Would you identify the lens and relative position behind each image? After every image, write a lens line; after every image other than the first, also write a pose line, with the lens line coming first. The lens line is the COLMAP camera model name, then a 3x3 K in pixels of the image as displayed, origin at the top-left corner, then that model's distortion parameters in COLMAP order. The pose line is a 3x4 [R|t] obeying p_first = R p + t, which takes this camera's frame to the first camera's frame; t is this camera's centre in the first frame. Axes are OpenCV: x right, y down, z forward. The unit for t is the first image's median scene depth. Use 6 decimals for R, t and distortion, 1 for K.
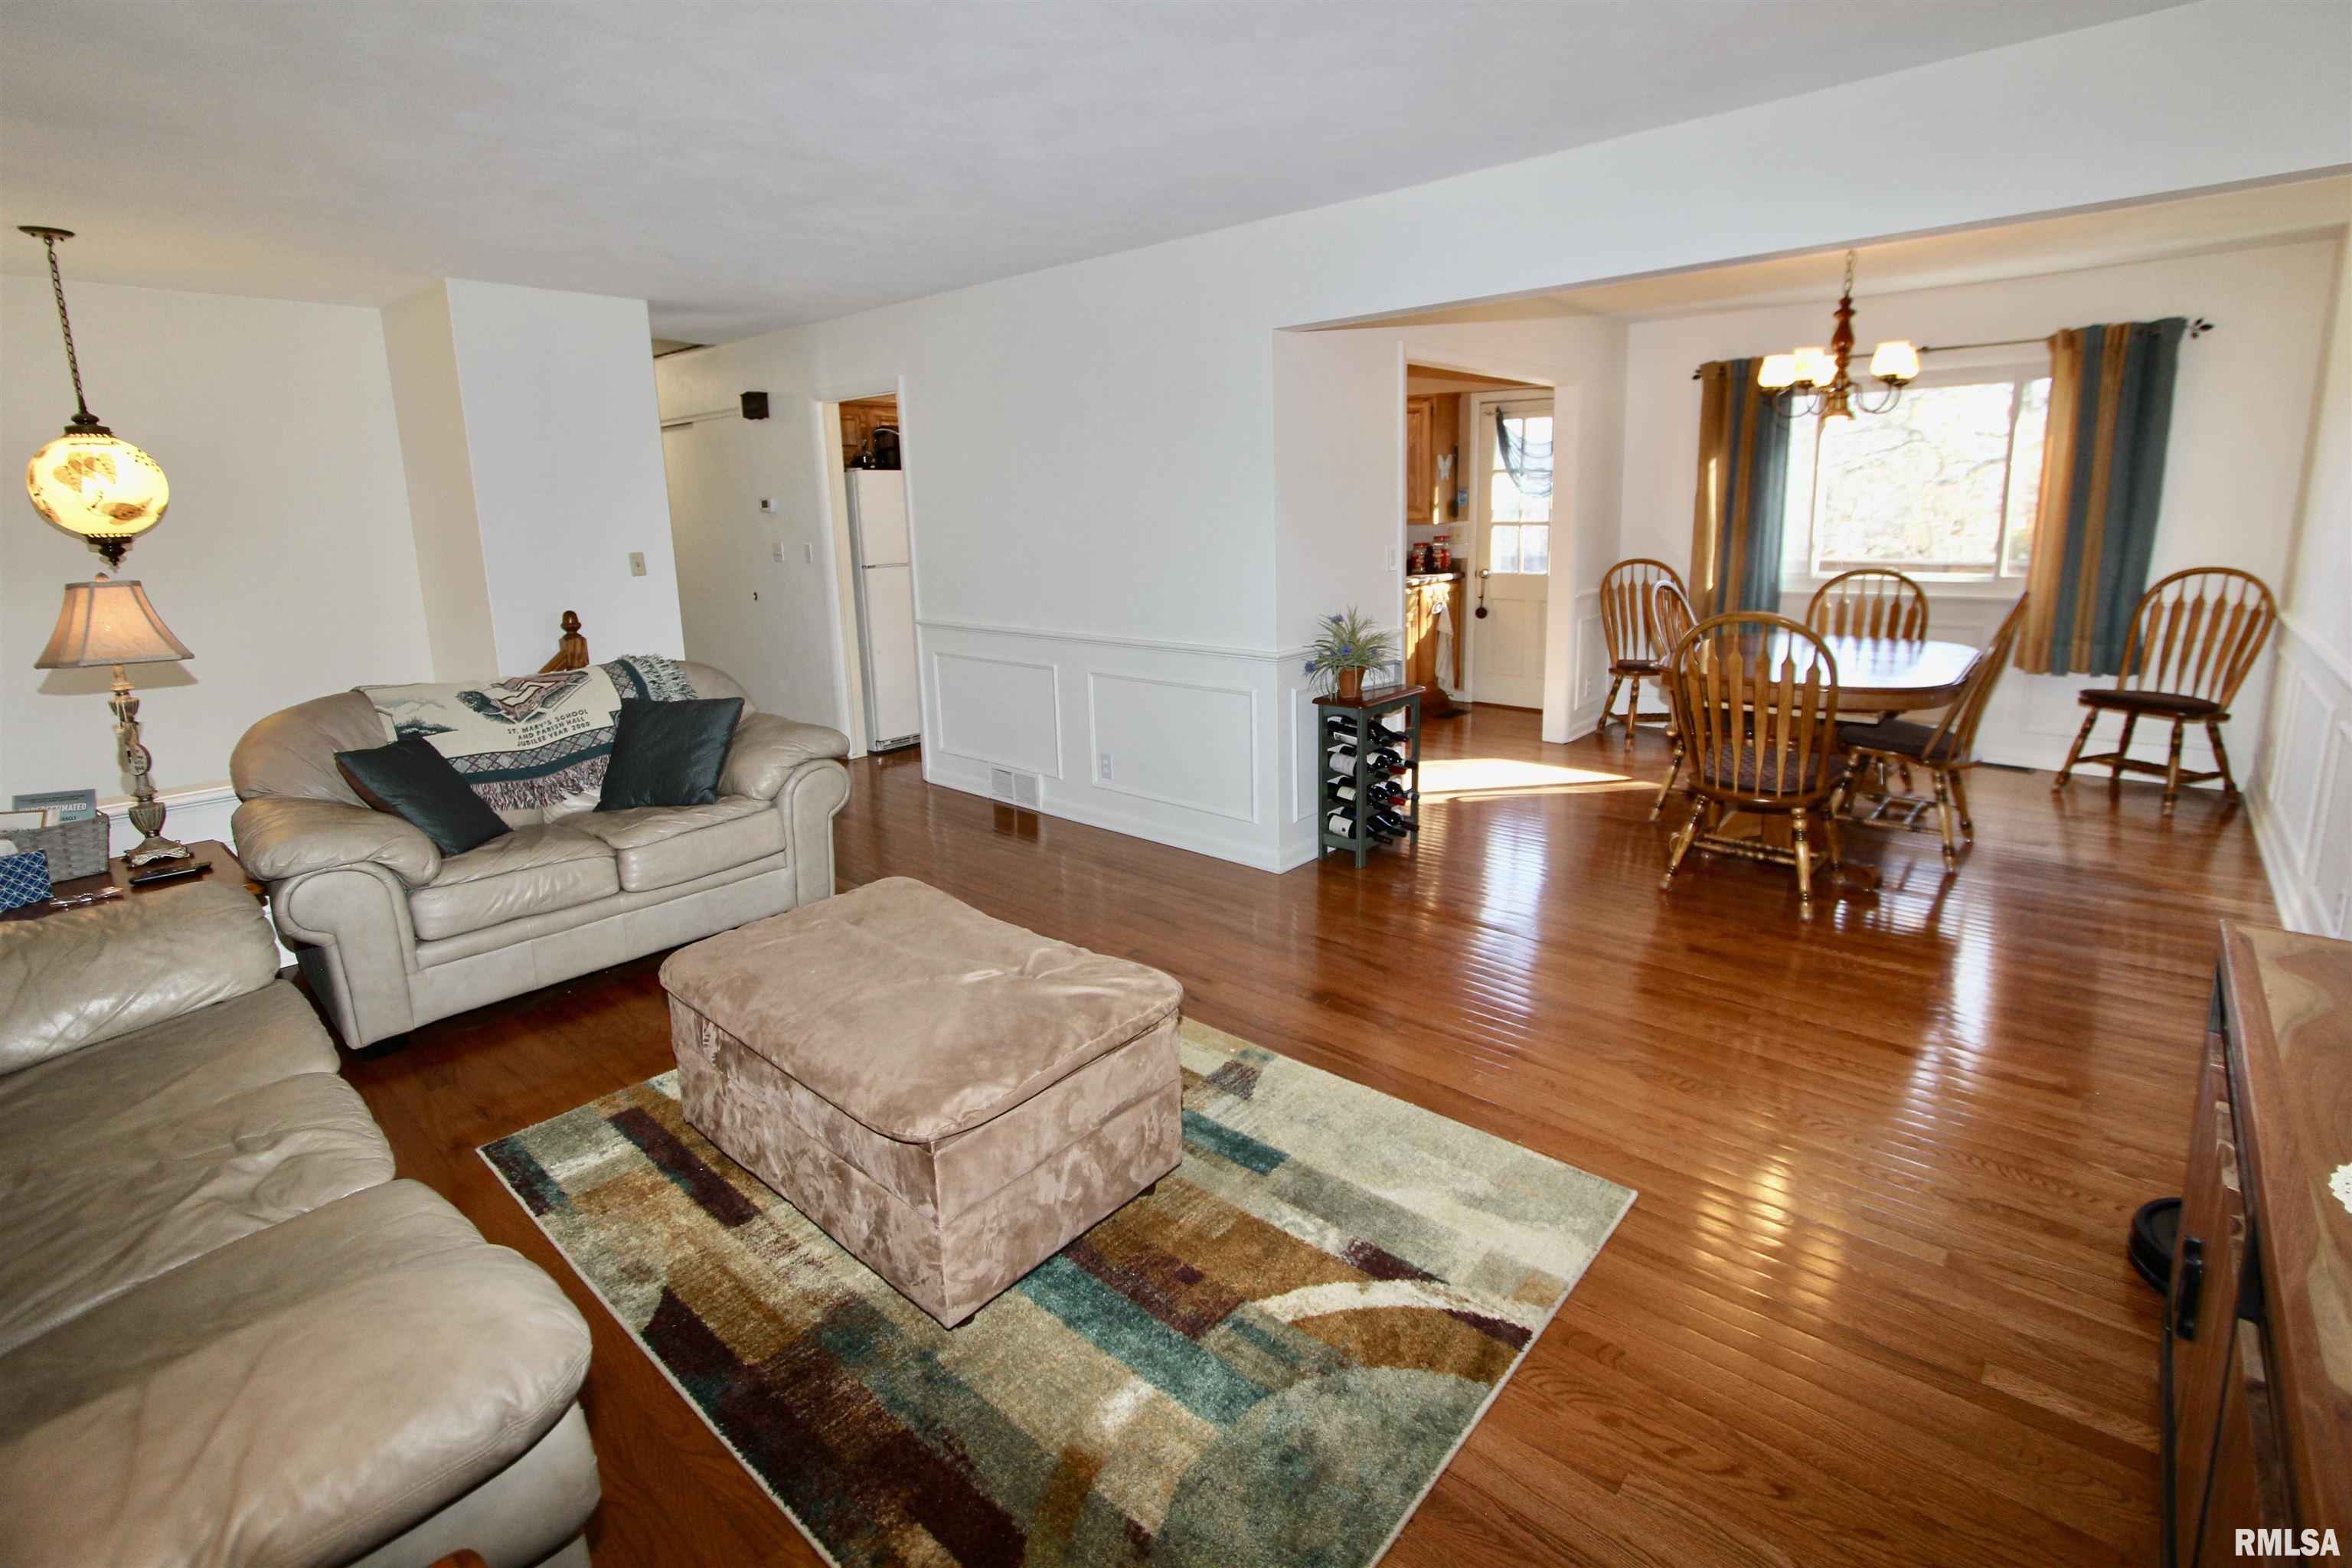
lens RADIAL K [[1081.3, 0, 1201.3], [0, 1081.3, 706.3], [0, 0, 1]] dist [-0.018086, 0.003158]
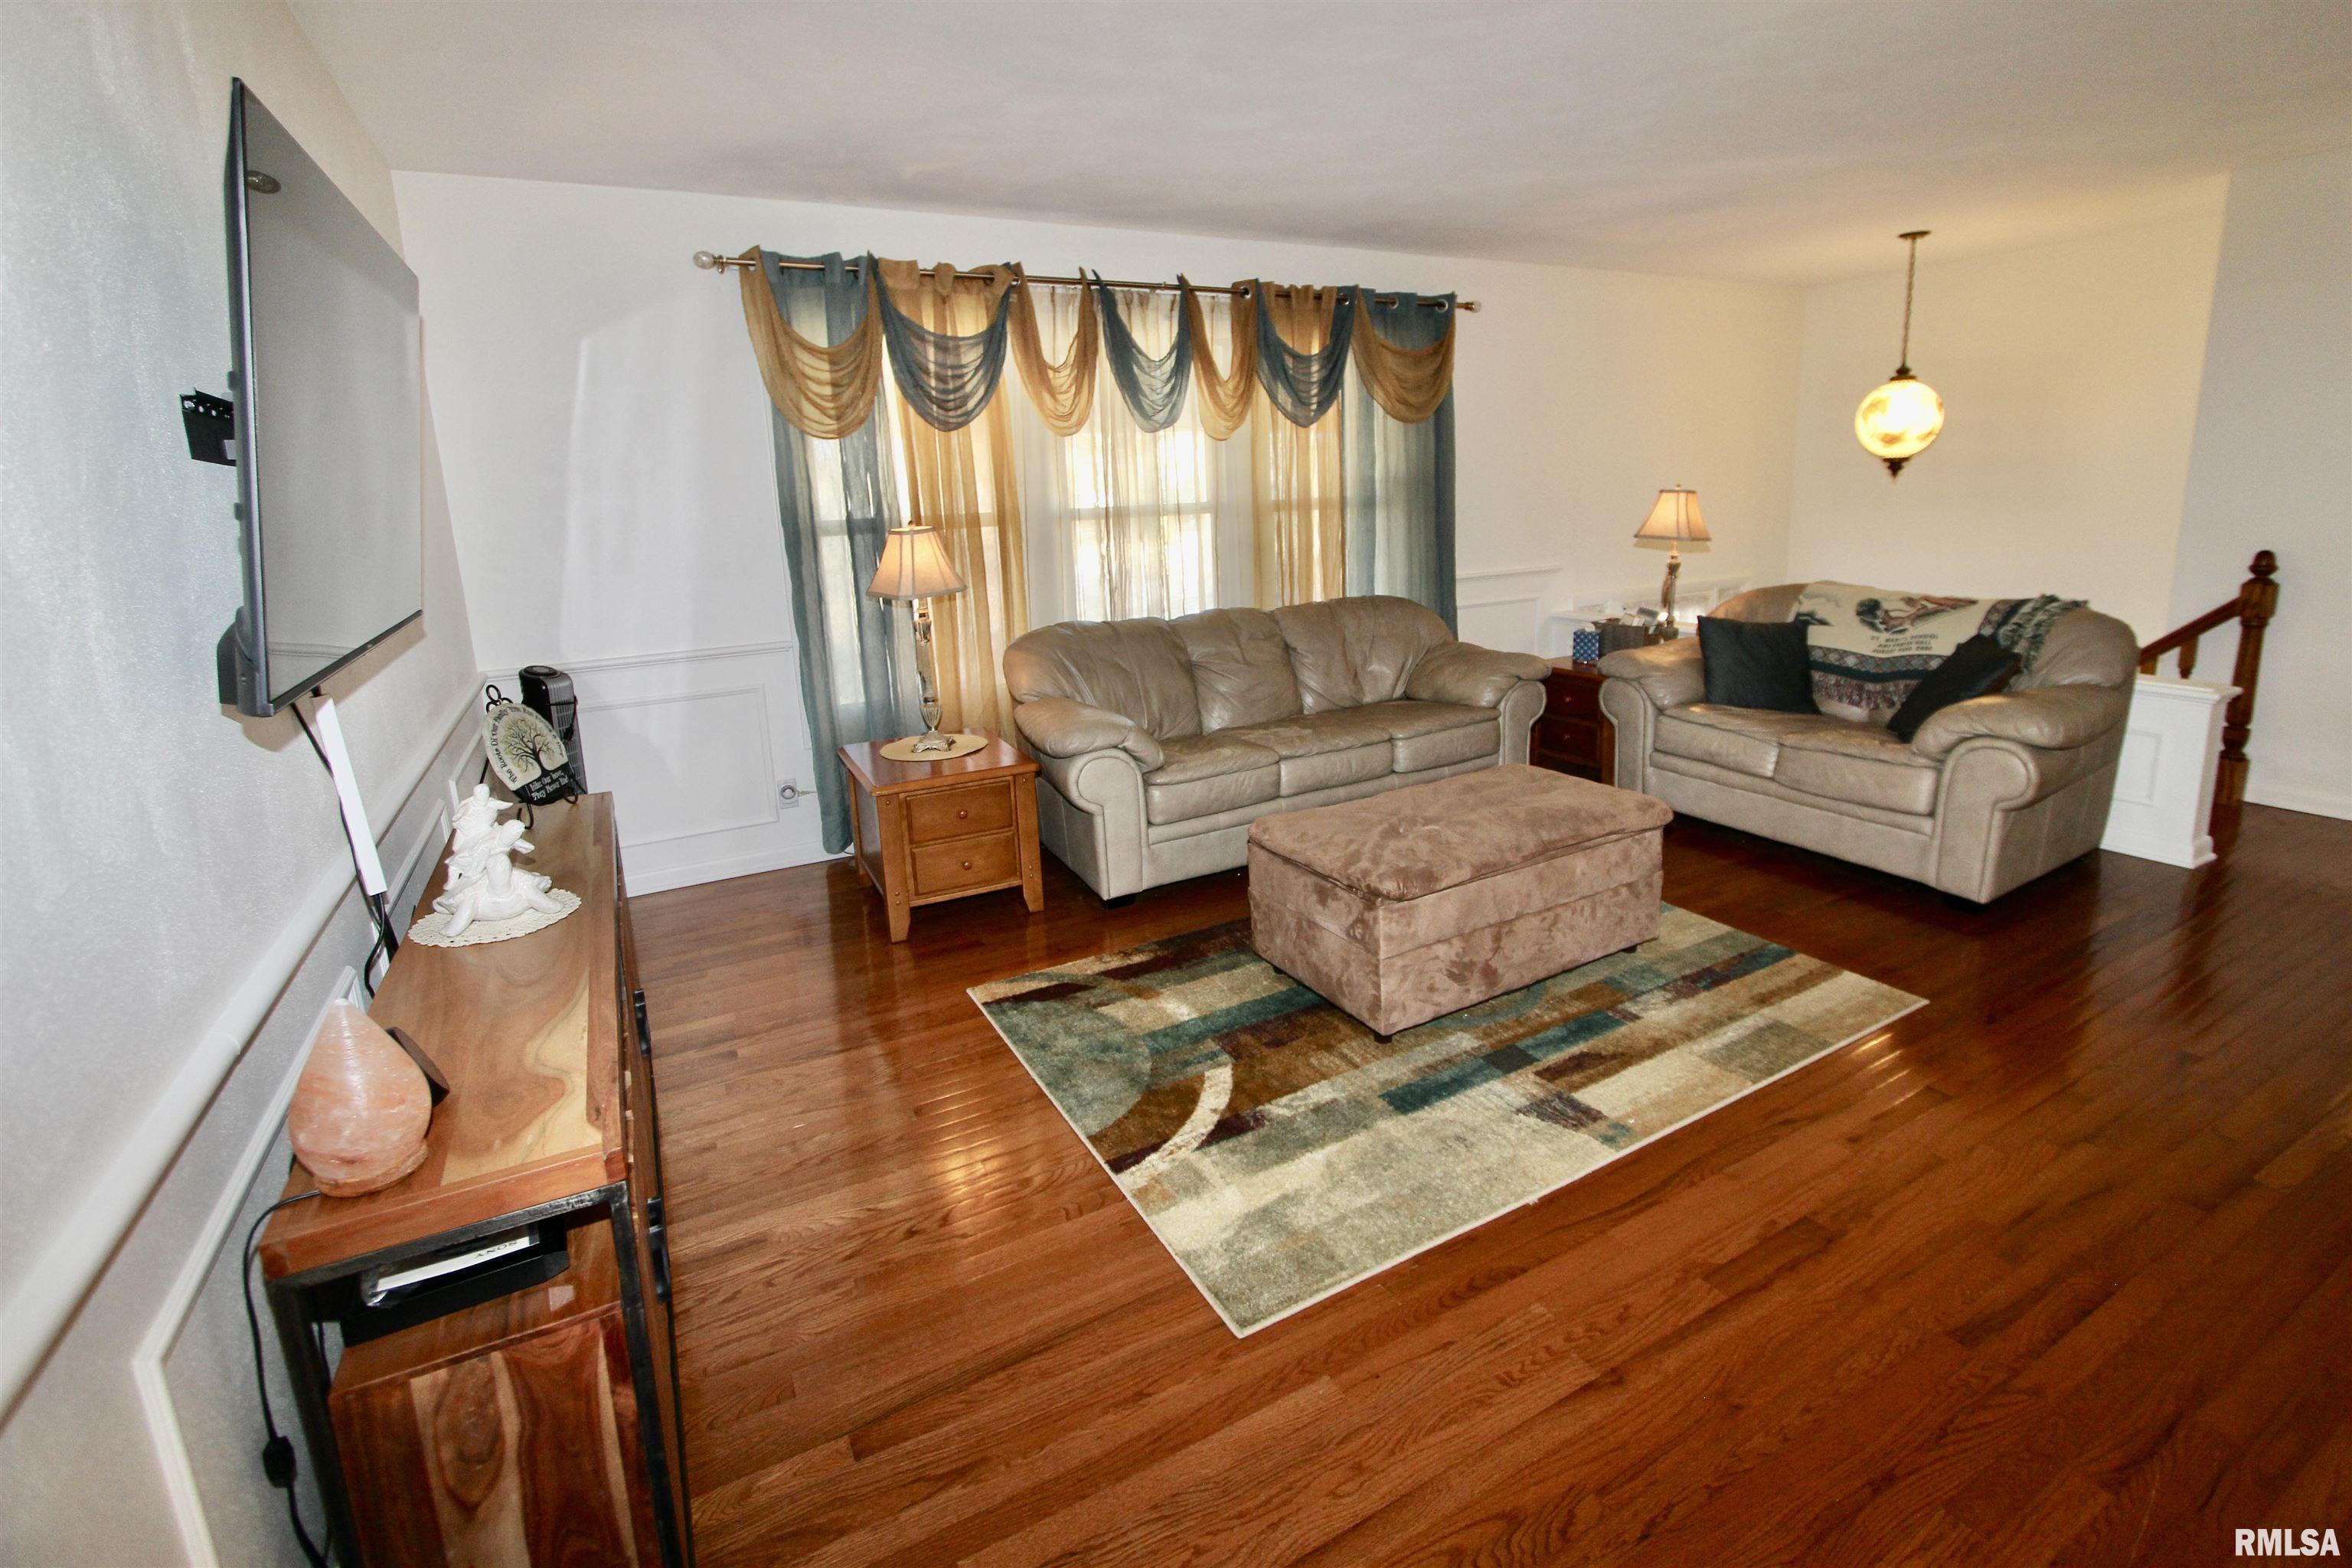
lens RADIAL K [[1081.3, 0, 1208.0], [0, 1081.3, 706.7], [0, 0, 1]] dist [-0.018086, 0.003158]
pose [[-0.342970, 0.224053, -0.912234, 0.490405], [-0.132817, 0.949814, 0.283218, -0.102399], [0.929909, 0.218295, -0.296000, 0.525171]]
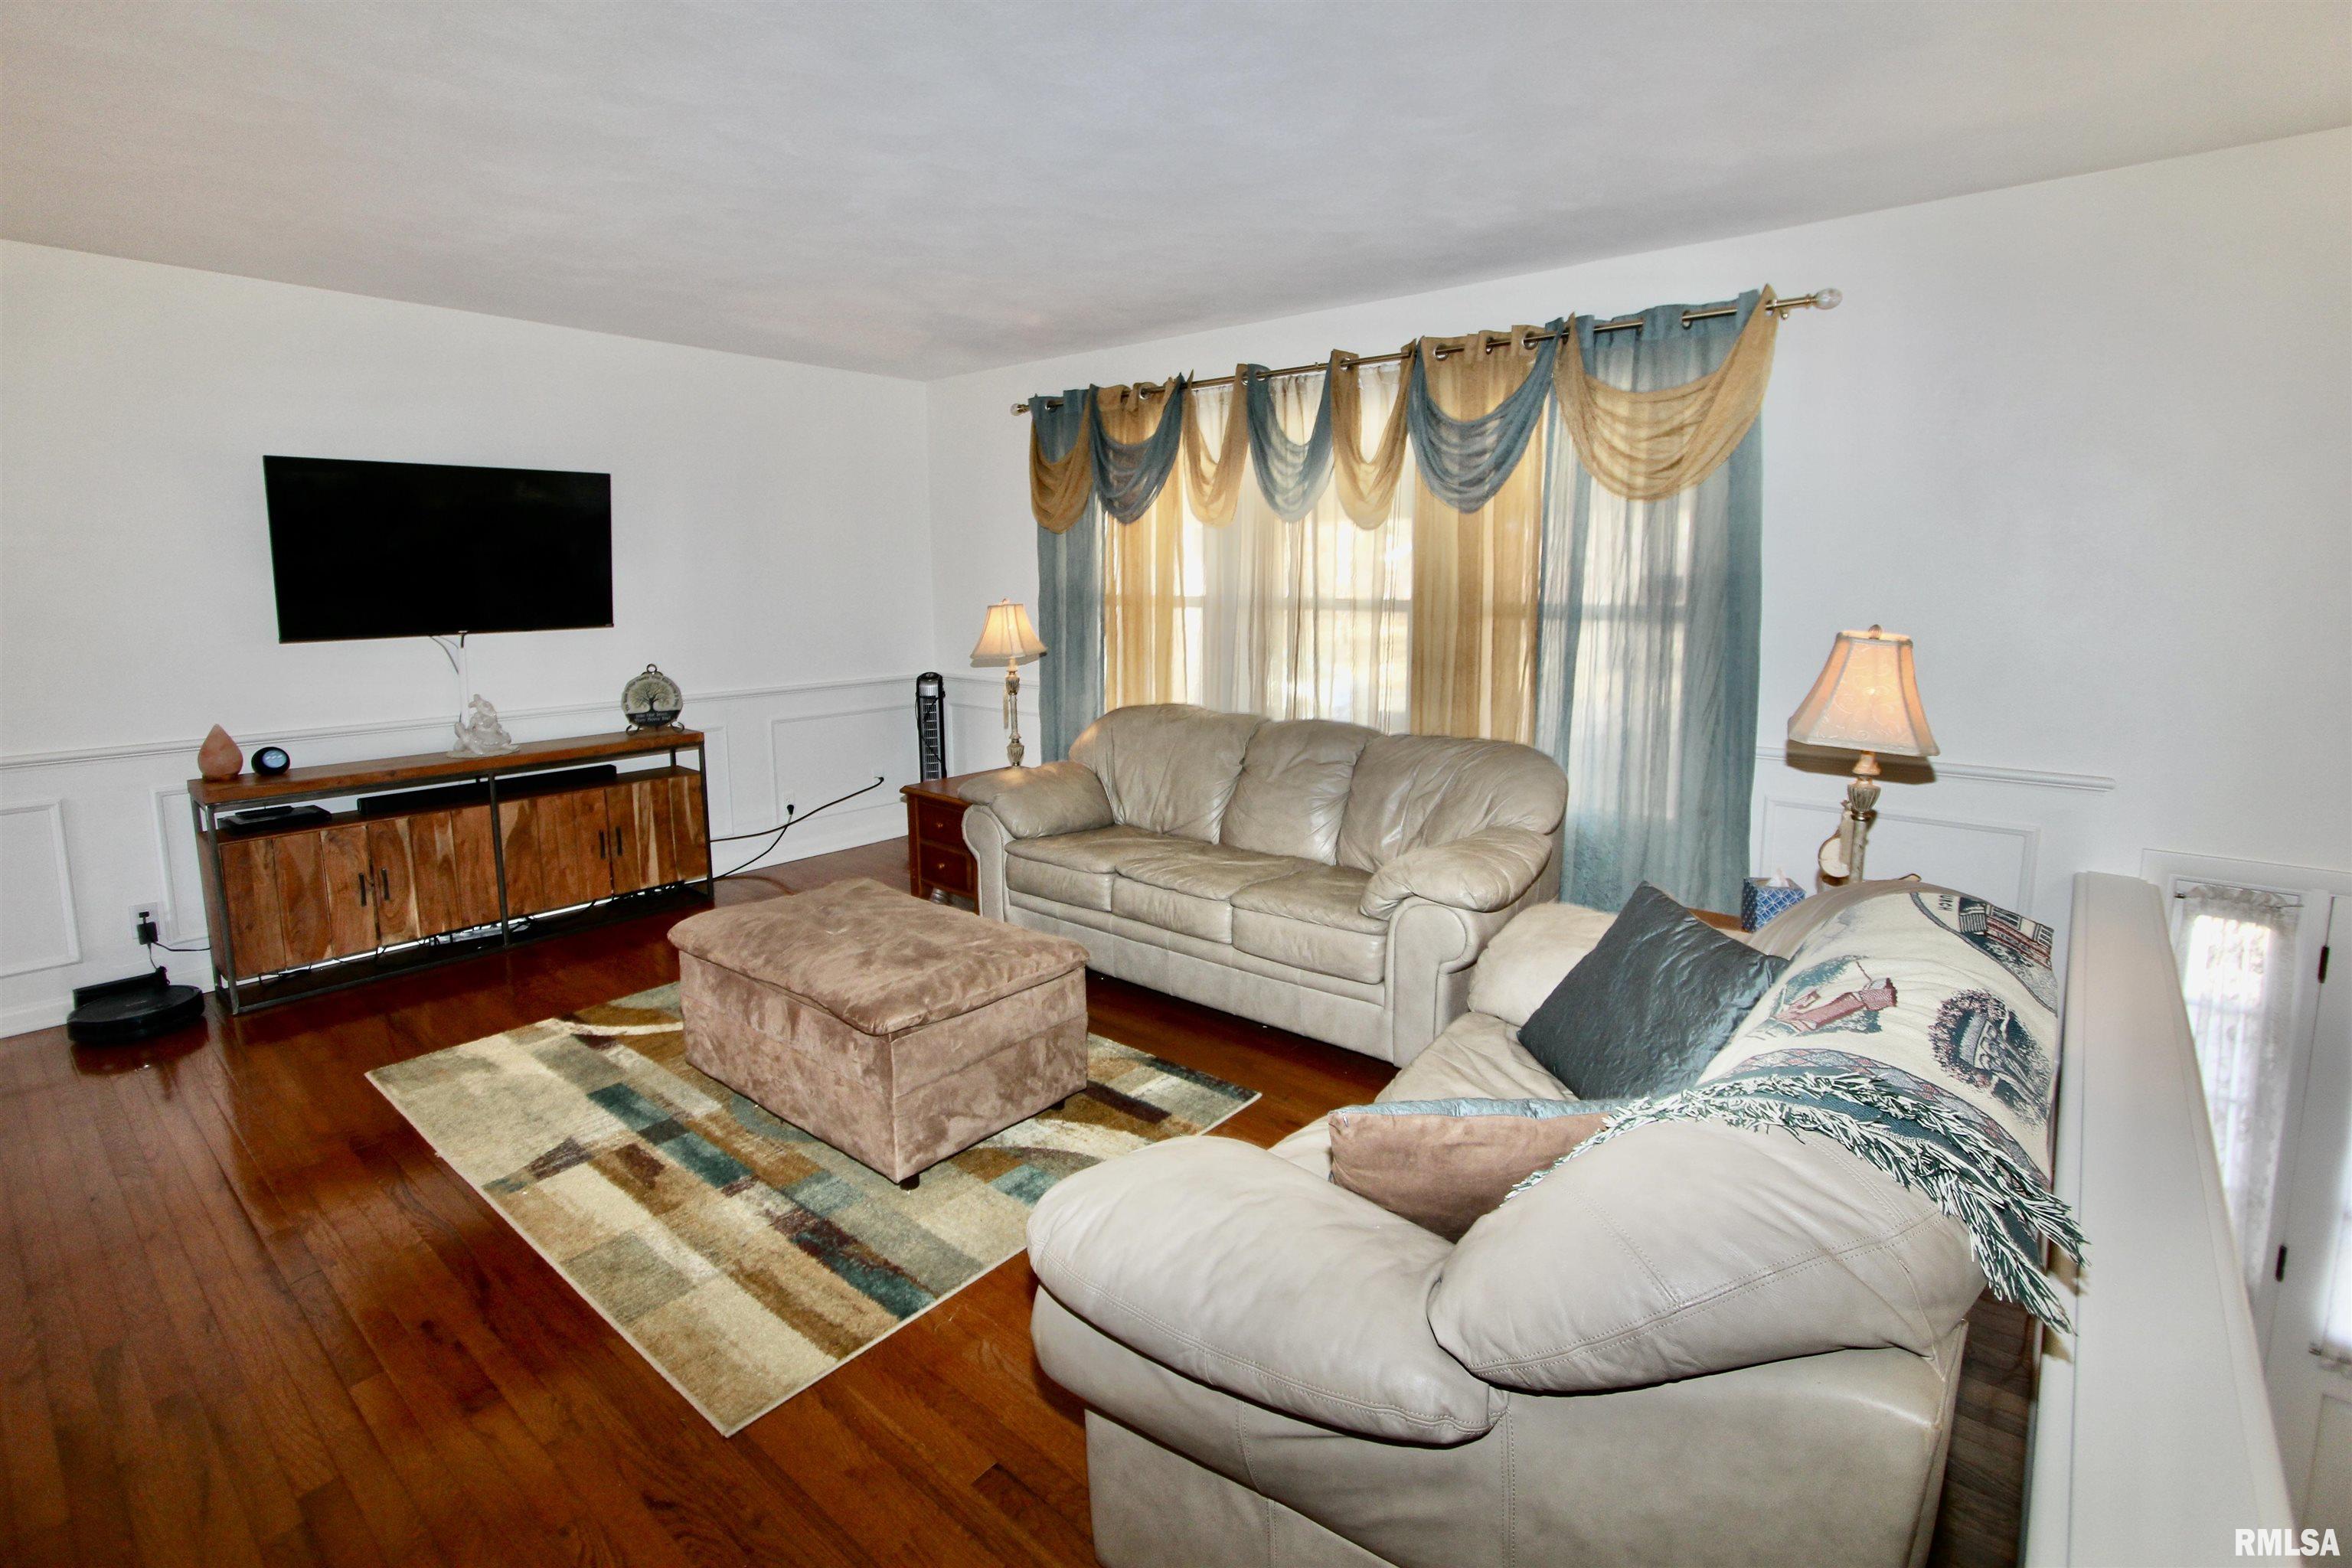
lens RADIAL K [[1081.3, 0, 1195.1], [0, 1081.3, 696.2], [0, 0, 1]] dist [-0.018086, 0.003158]
pose [[-0.999397, 0.027871, -0.020713, -0.305483], [0.020246, 0.952295, 0.304506, -0.192119], [0.028212, 0.303903, -0.952285, 1.034861]]
